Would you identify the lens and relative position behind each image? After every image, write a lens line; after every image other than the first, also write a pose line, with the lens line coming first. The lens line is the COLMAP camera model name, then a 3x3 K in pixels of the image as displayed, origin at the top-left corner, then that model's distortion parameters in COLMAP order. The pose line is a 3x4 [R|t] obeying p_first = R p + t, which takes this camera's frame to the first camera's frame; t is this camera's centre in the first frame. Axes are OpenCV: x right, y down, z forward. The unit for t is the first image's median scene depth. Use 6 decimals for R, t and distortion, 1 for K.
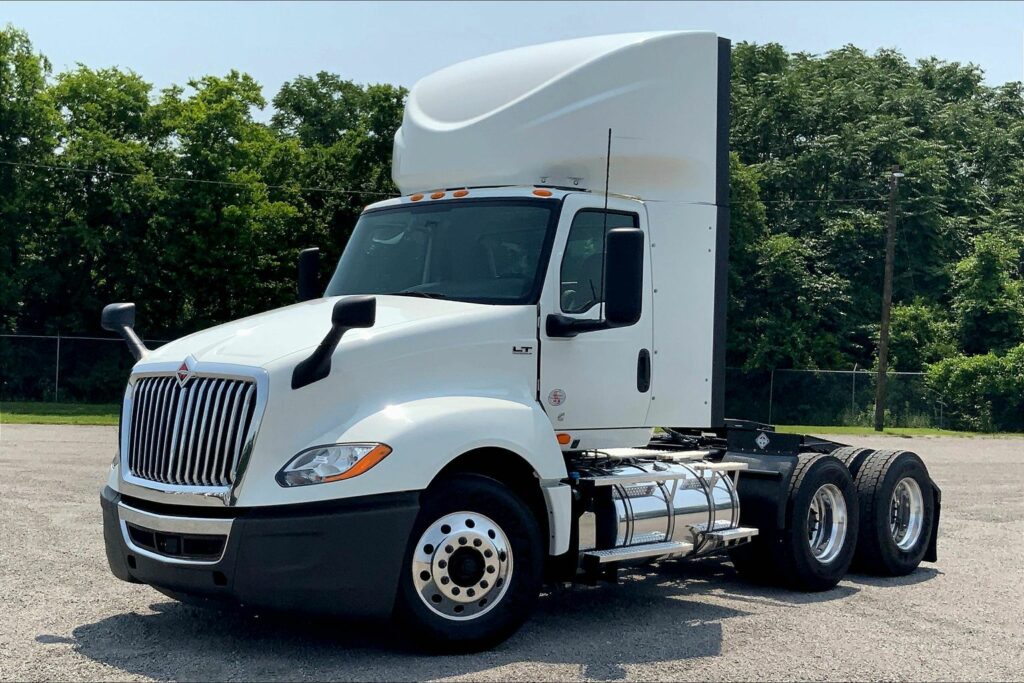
lens RADIAL K [[1410.0, 0, 486.3], [0, 1410.0, 346.9], [0, 0, 1]] dist [0.079505, -0.007888]
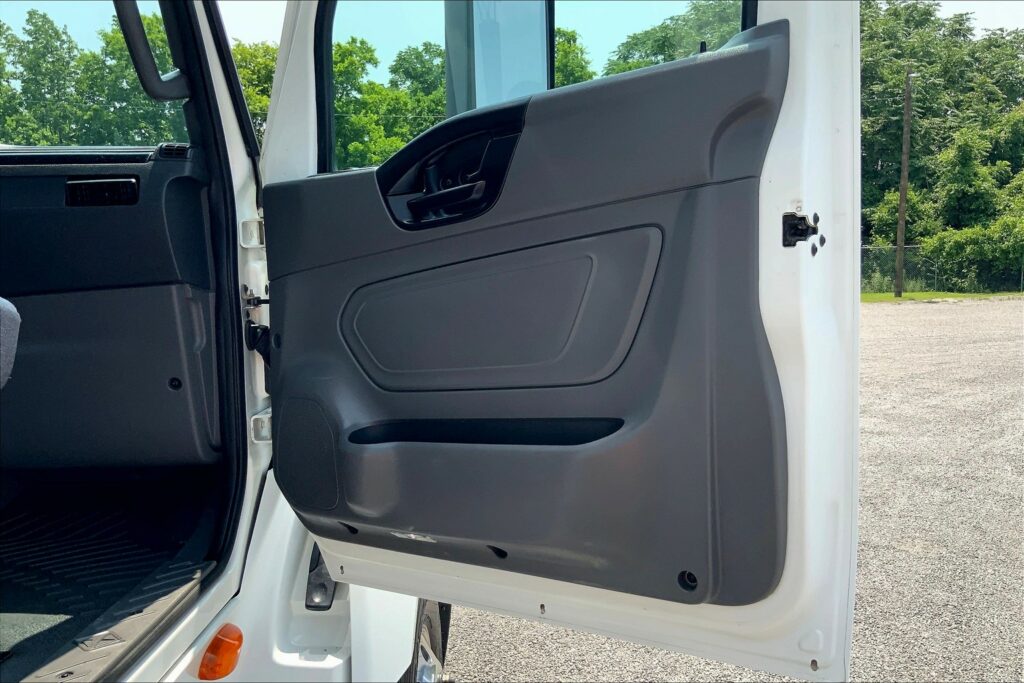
lens RADIAL K [[915.0, 0, 500.9], [0, 915.0, 338.0], [0, 0, 1]] dist [-0.007295, -0.012295]
pose [[0.997234, -0.047757, -0.056950, -0.010489], [0.053332, 0.993479, 0.100769, -0.000985], [0.051766, -0.103527, 0.993279, 0.171609]]
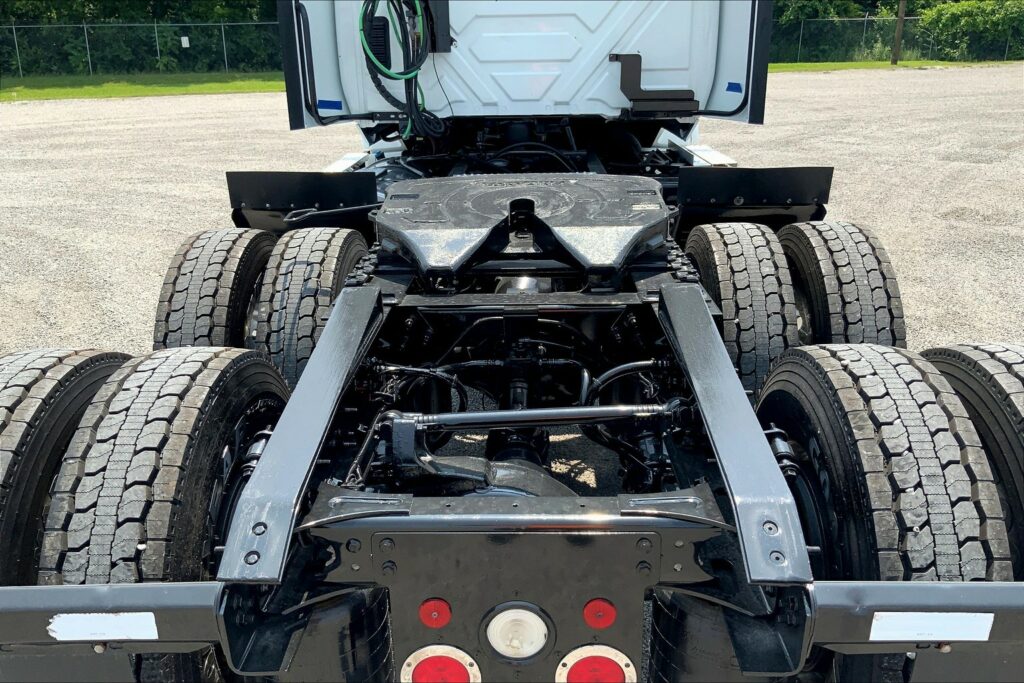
lens RADIAL K [[847.8, 0, 512.0], [0, 847.8, 341.5], [0, 0, 1]] dist [0.088745, -0.162266]
pose [[0.997495, -0.029388, -0.064343, -0.031831], [0.050378, 0.933684, 0.354536, -0.001822], [0.049657, -0.356889, 0.932826, 0.100654]]
